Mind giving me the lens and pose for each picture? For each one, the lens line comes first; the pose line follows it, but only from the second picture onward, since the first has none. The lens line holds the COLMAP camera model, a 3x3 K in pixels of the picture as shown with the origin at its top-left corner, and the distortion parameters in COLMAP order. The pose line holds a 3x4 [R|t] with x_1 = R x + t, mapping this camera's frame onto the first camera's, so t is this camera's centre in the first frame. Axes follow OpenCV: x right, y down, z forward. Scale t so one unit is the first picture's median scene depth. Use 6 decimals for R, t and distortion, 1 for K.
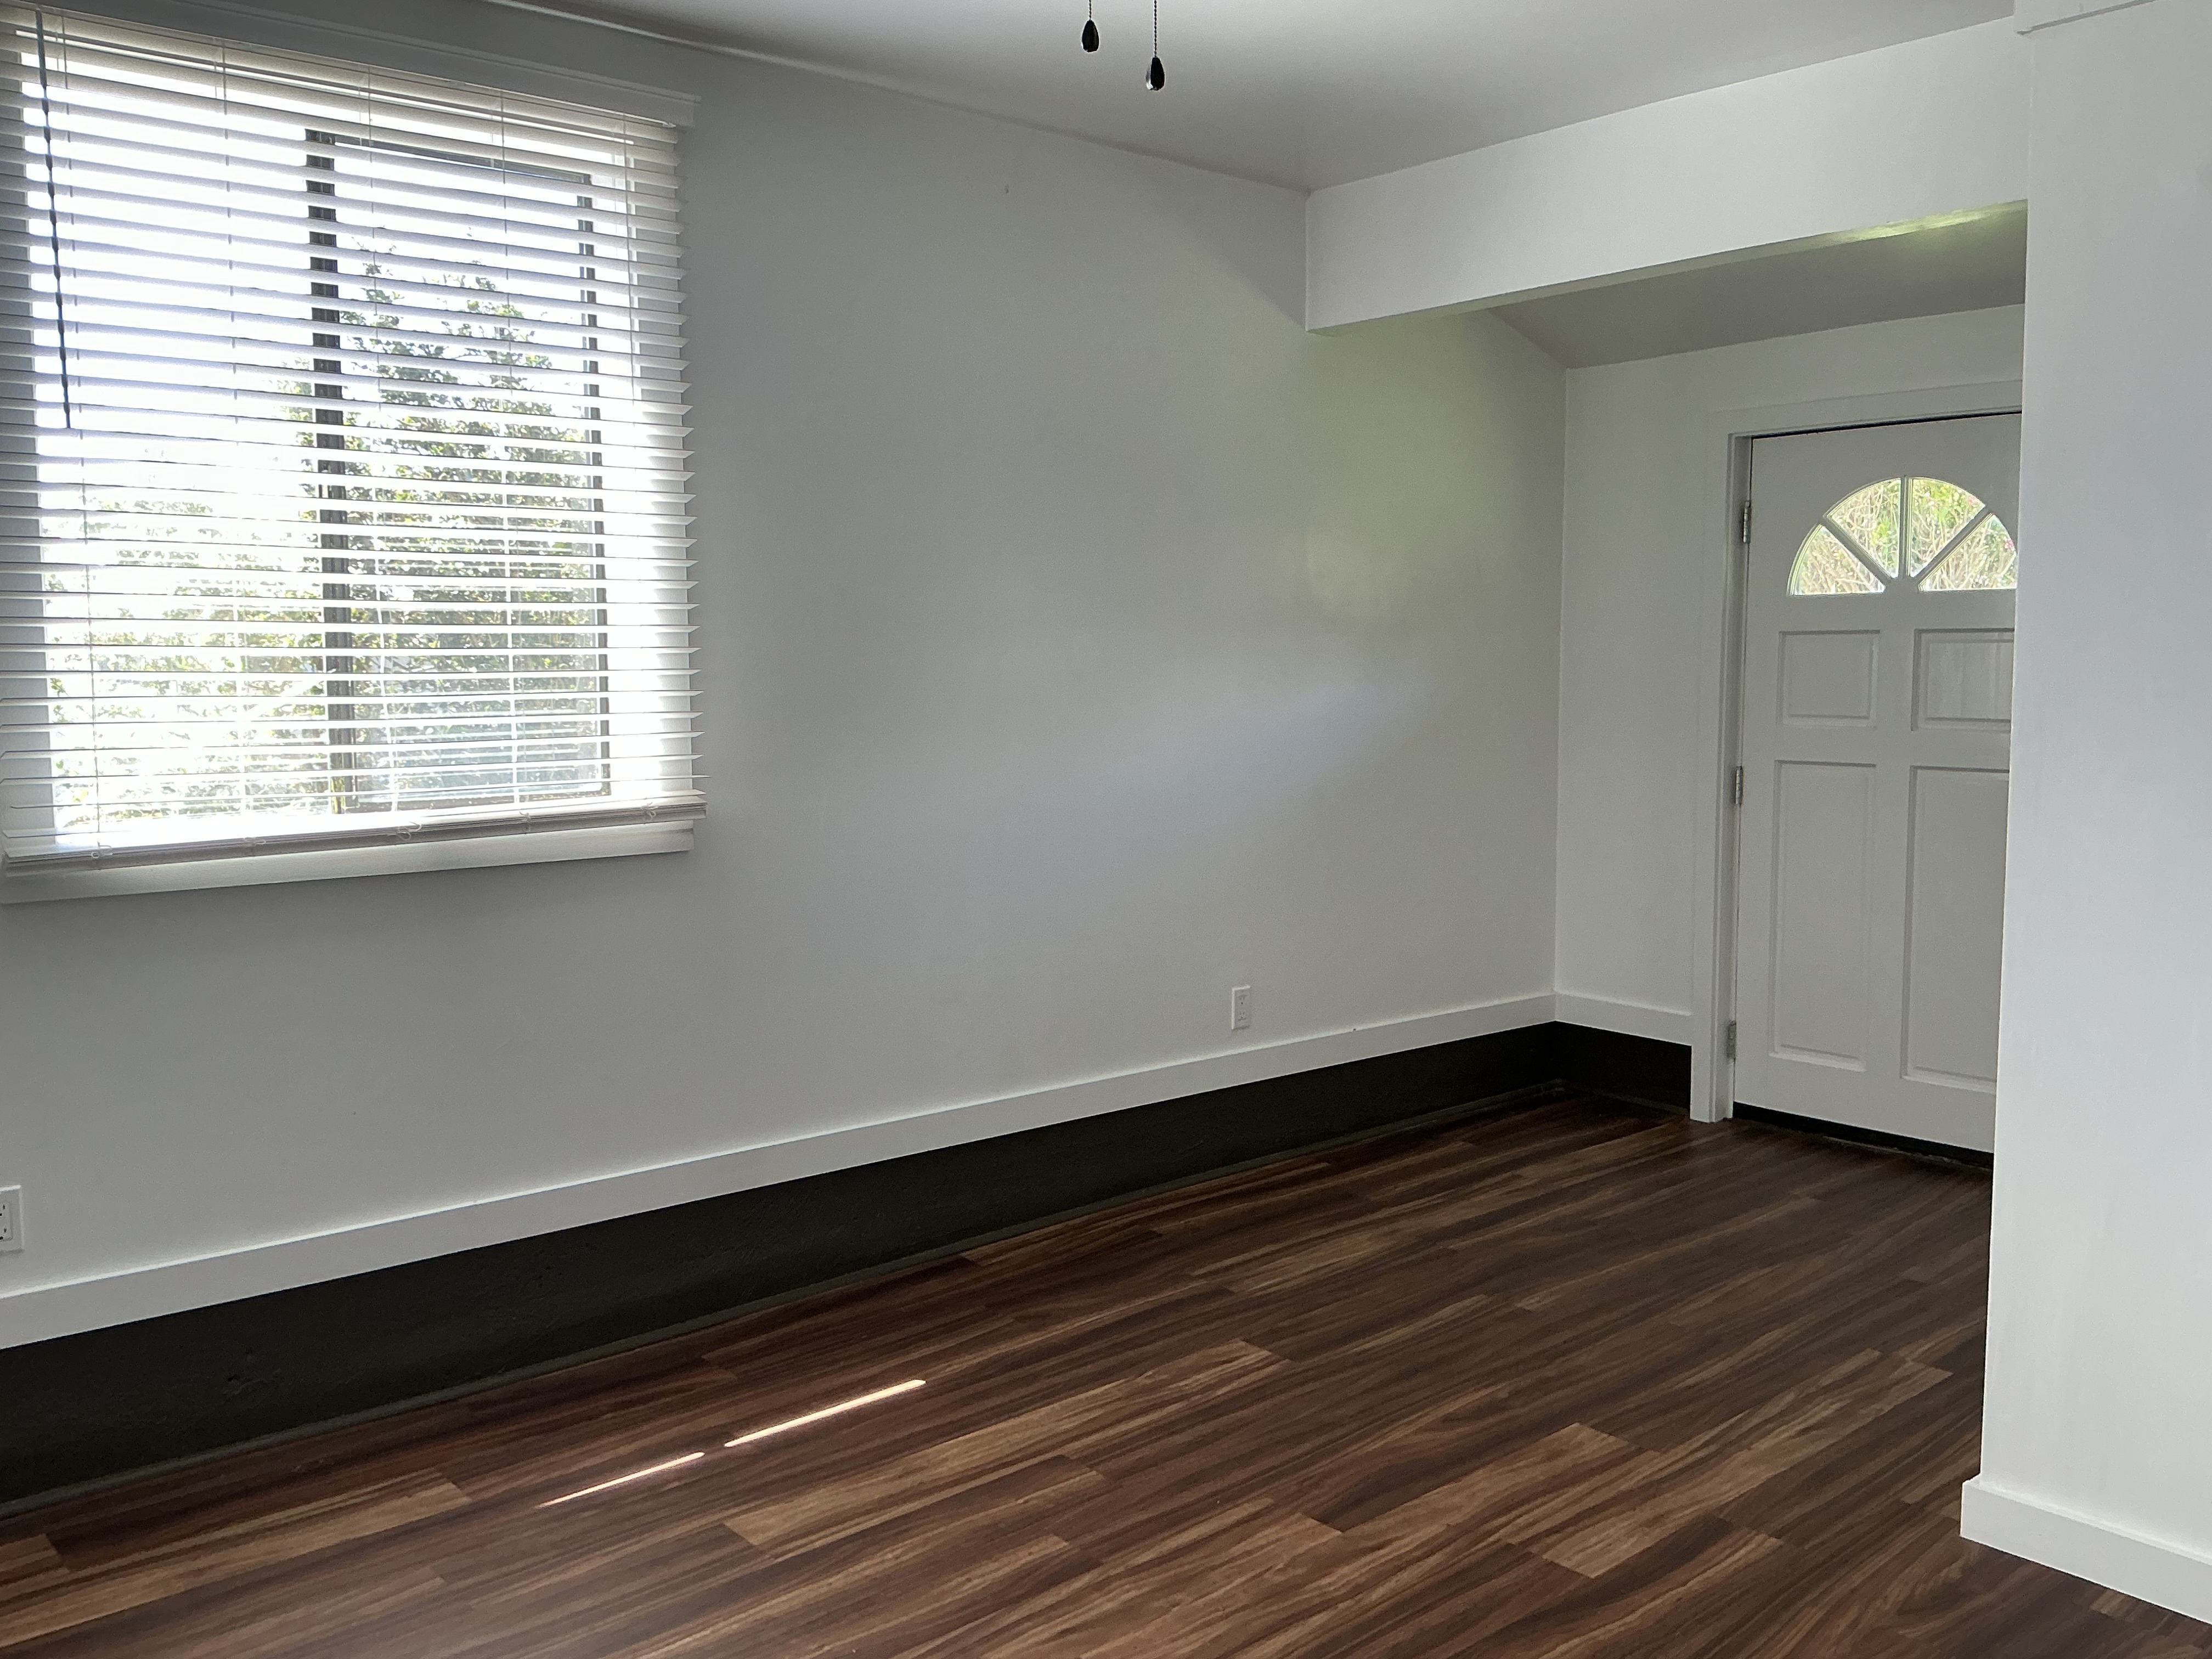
lens RADIAL K [[1889.5, 0, 1119.5], [0, 1889.5, 828.7], [0, 0, 1]] dist [-0.007310, -0.003123]
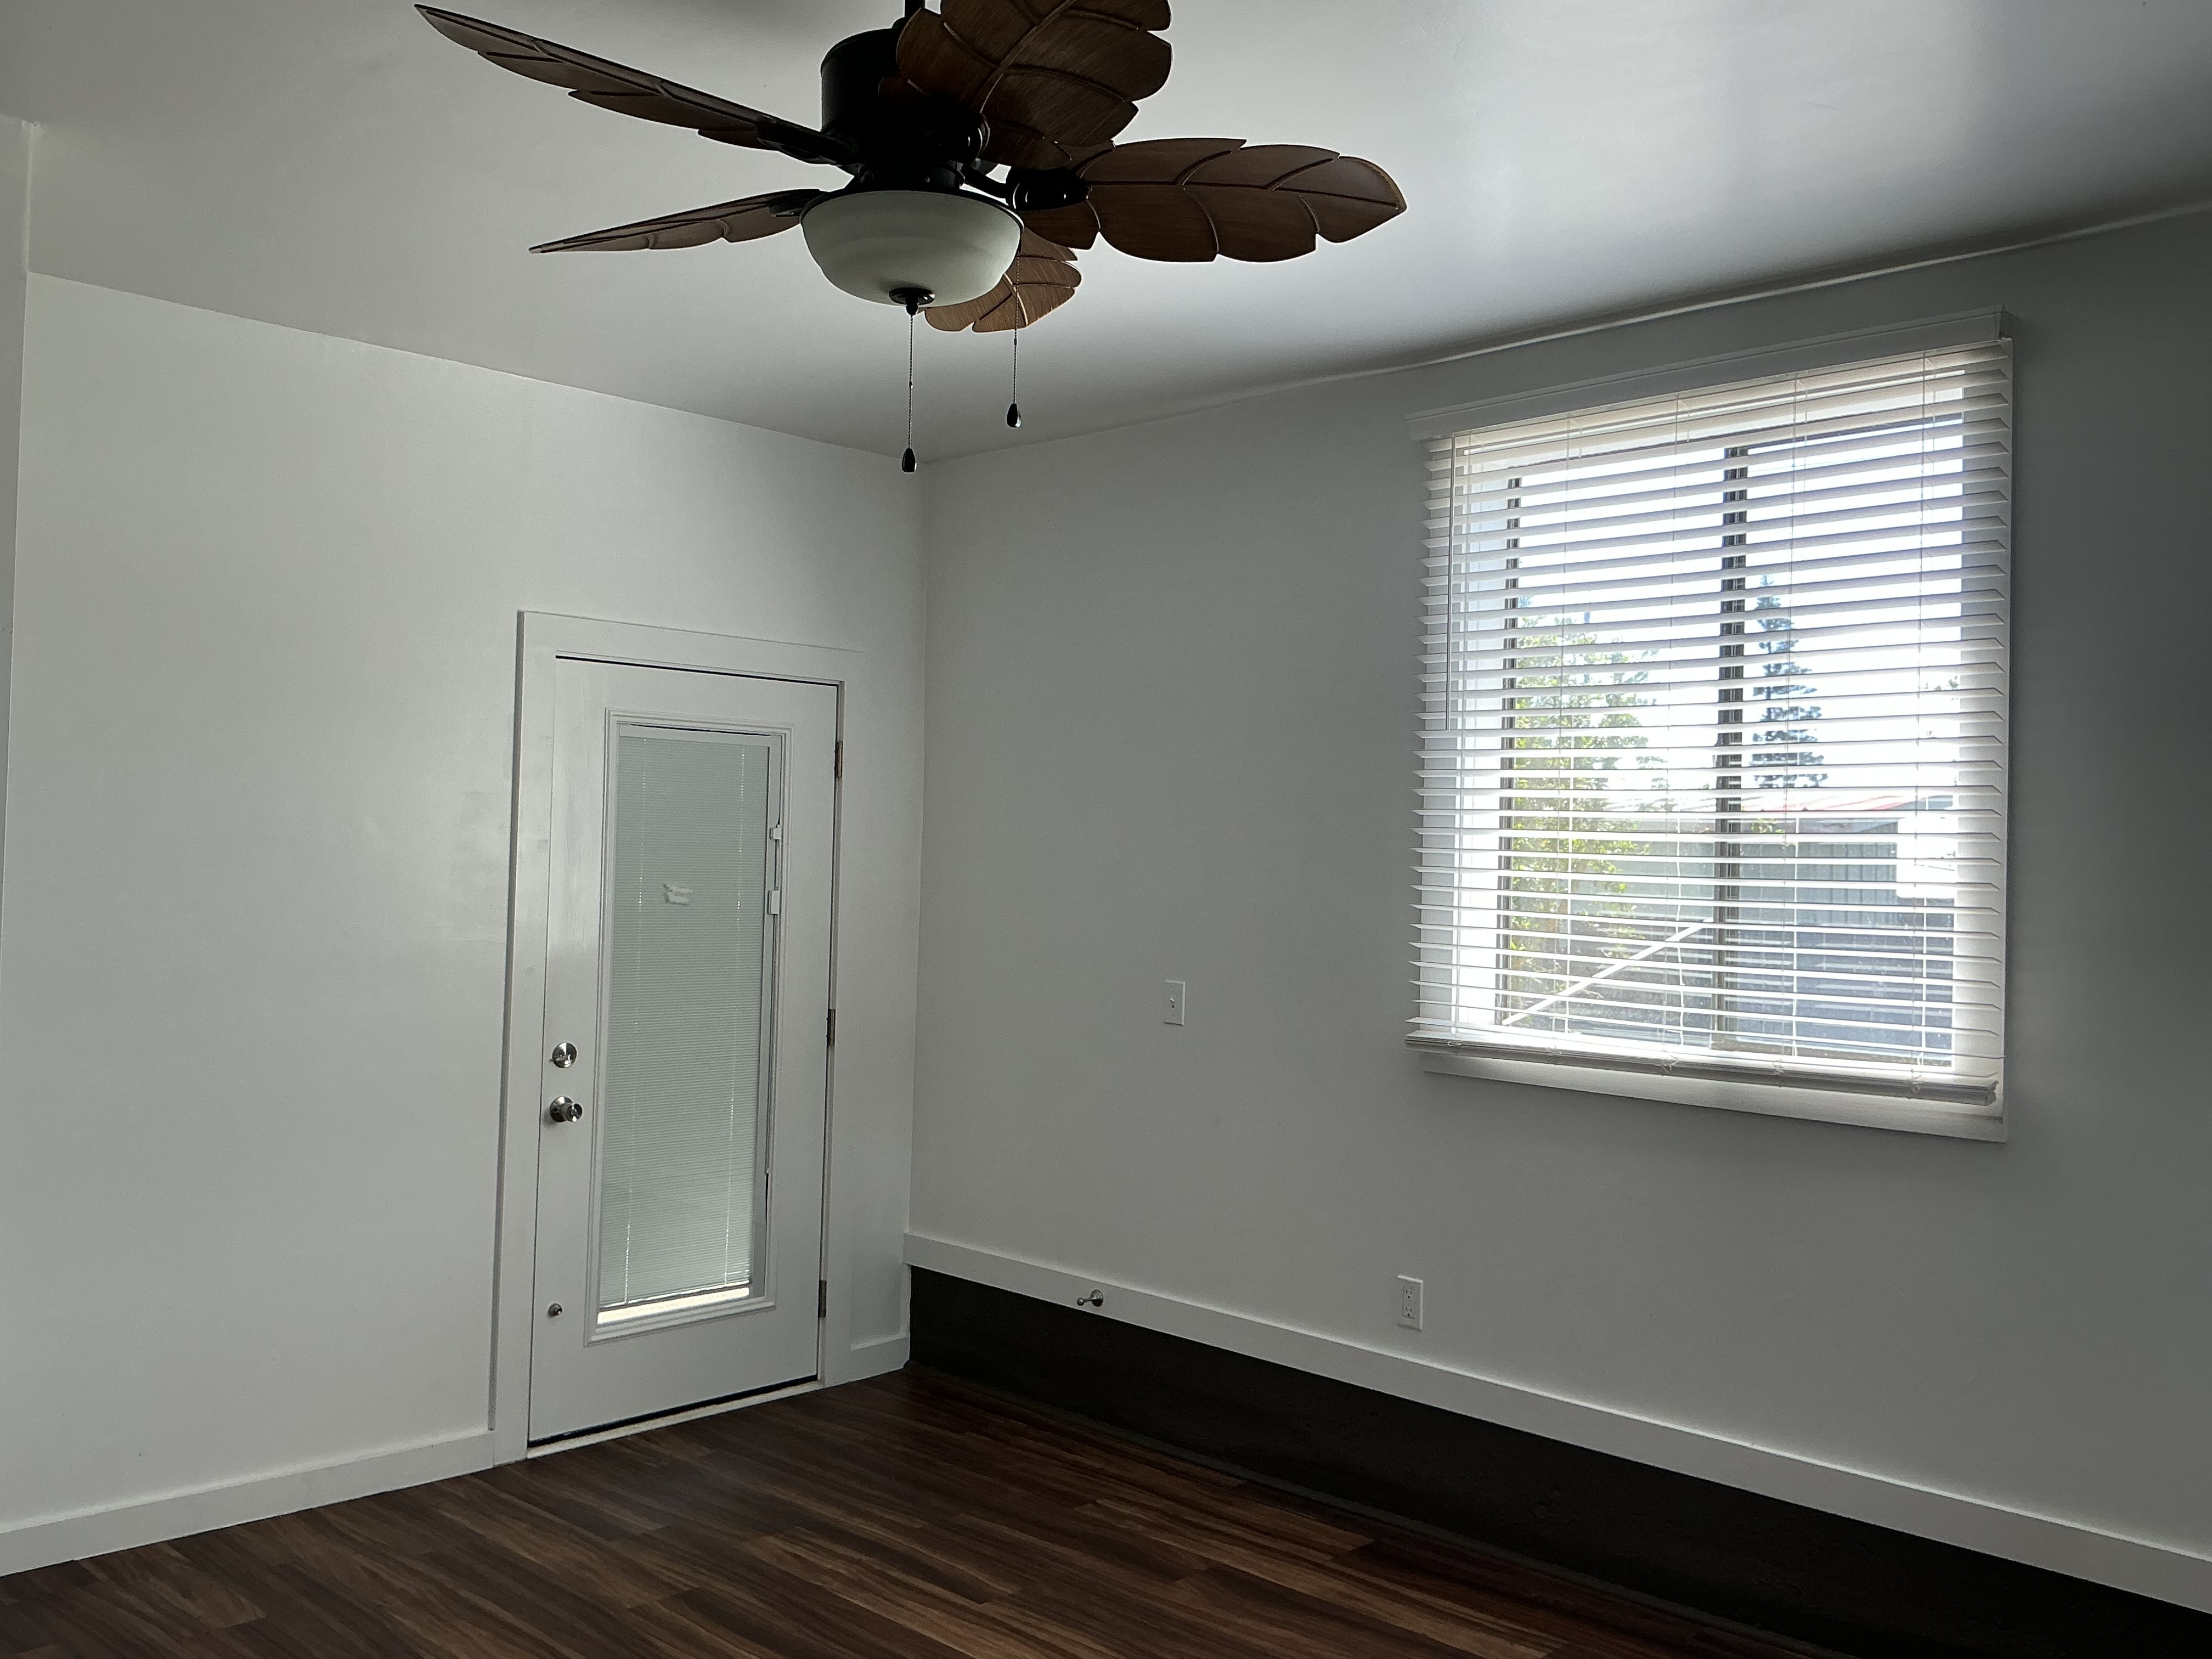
lens RADIAL K [[1889.5, 0, 1119.5], [0, 1889.5, 828.7], [0, 0, 1]] dist [-0.007310, -0.003123]
pose [[0.082107, -0.013305, -0.996535, 0.727636], [-0.118486, 0.992689, -0.023016, -0.076011], [0.989555, 0.119966, 0.079930, 0.609286]]
